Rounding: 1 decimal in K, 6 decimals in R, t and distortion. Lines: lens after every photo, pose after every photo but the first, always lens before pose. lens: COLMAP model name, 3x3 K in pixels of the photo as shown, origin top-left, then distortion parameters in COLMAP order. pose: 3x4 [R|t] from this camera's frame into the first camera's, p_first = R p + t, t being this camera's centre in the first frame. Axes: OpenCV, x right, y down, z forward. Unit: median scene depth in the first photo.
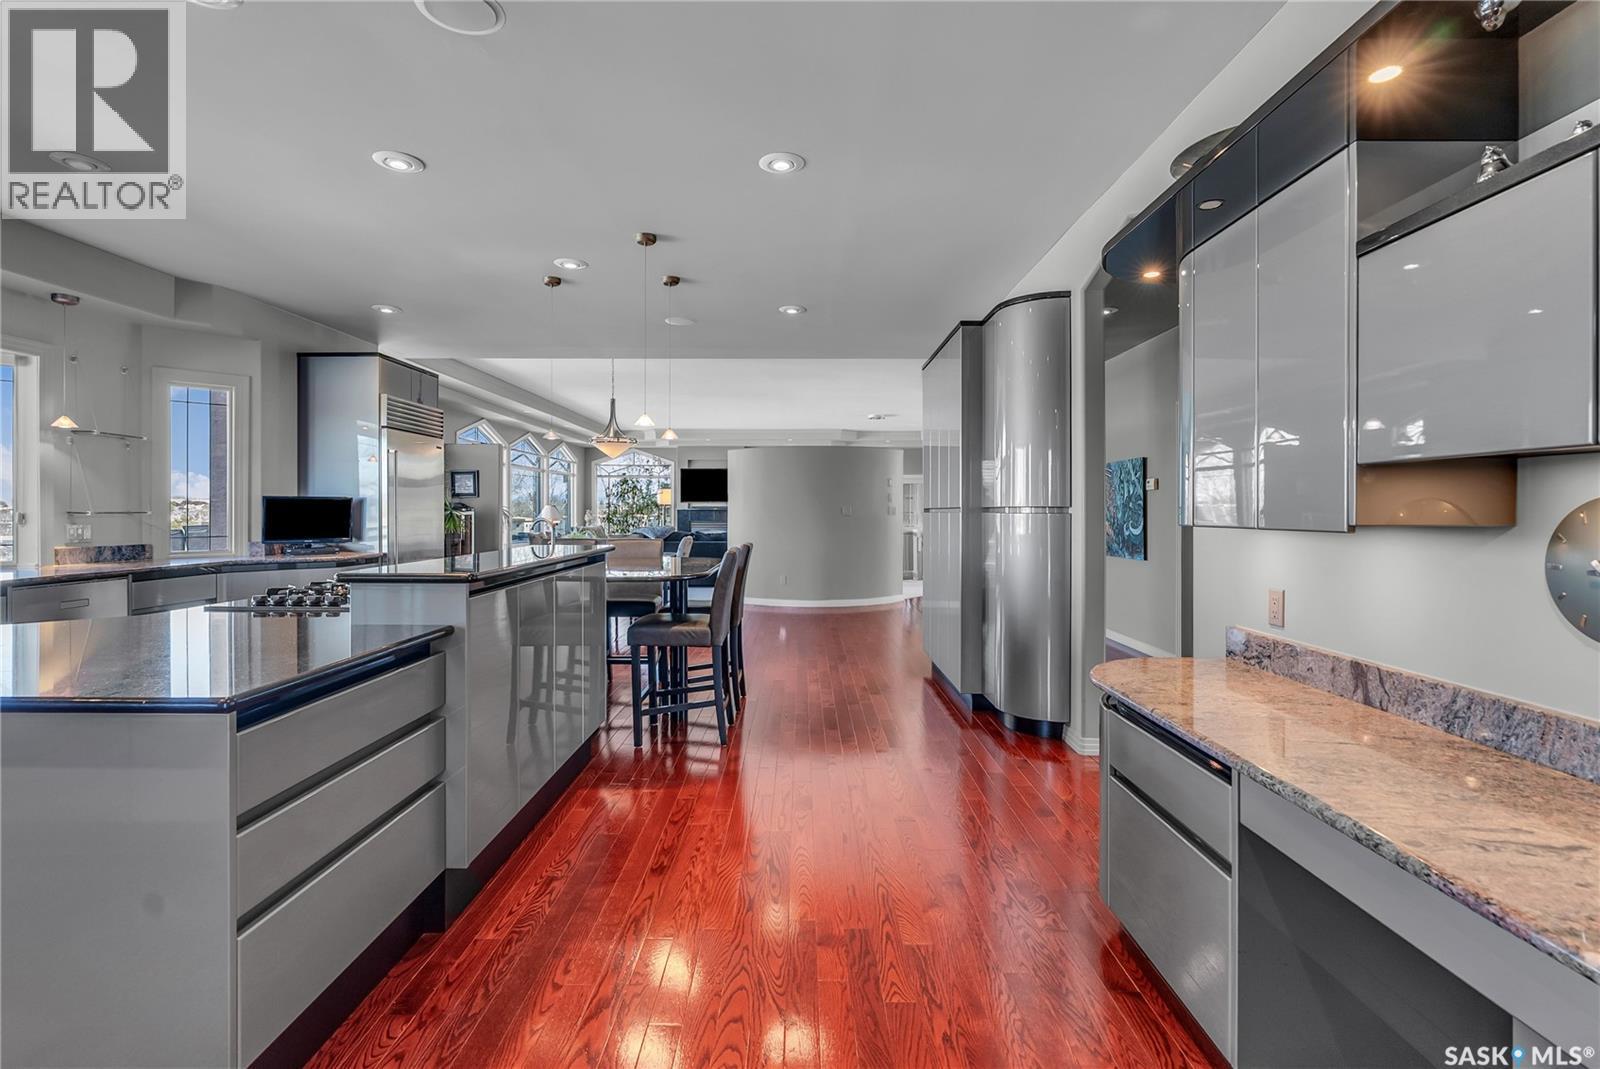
lens RADIAL K [[745.9, 0, 800.4], [0, 745.9, 510.4], [0, 0, 1]] dist [-0.000773, -0.000113]
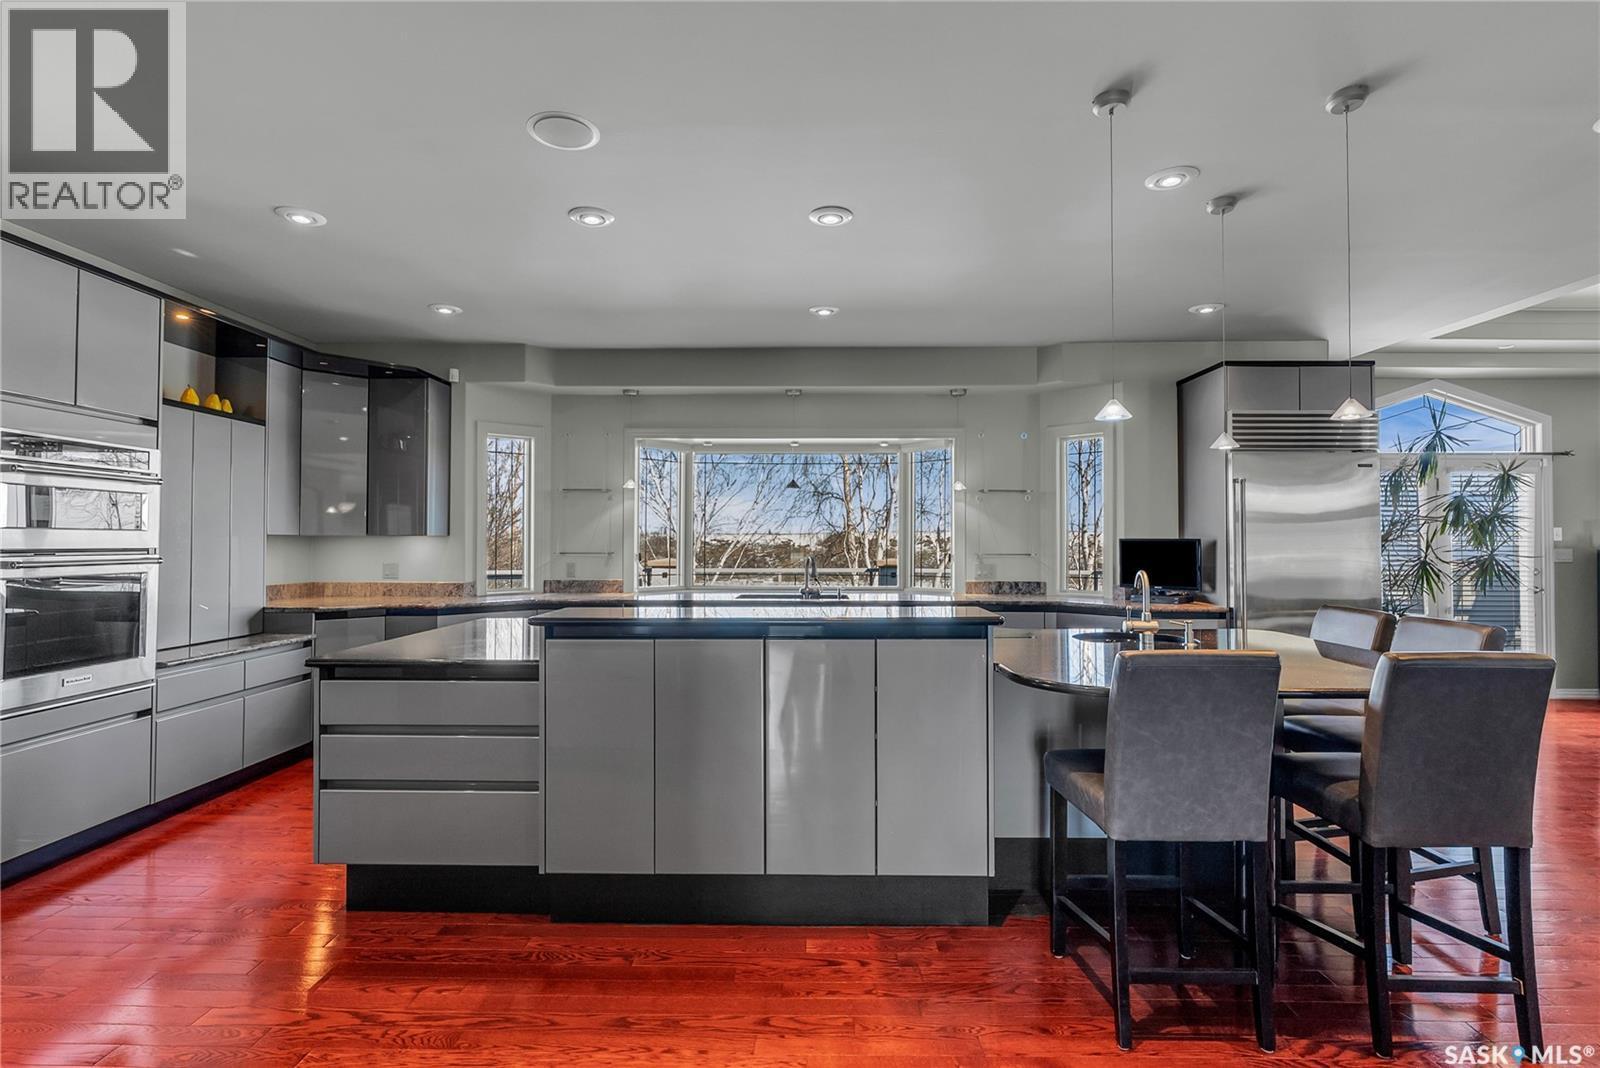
lens RADIAL K [[782.2, 0, 800.0], [0, 782.2, 534.0], [0, 0, 1]] dist [-0.000606, -0.000140]
pose [[-0.015963, -0.012545, -0.999794, 0.356038], [-0.003362, 0.999916, -0.012493, -0.012725], [0.999867, 0.003162, -0.016003, 0.672074]]
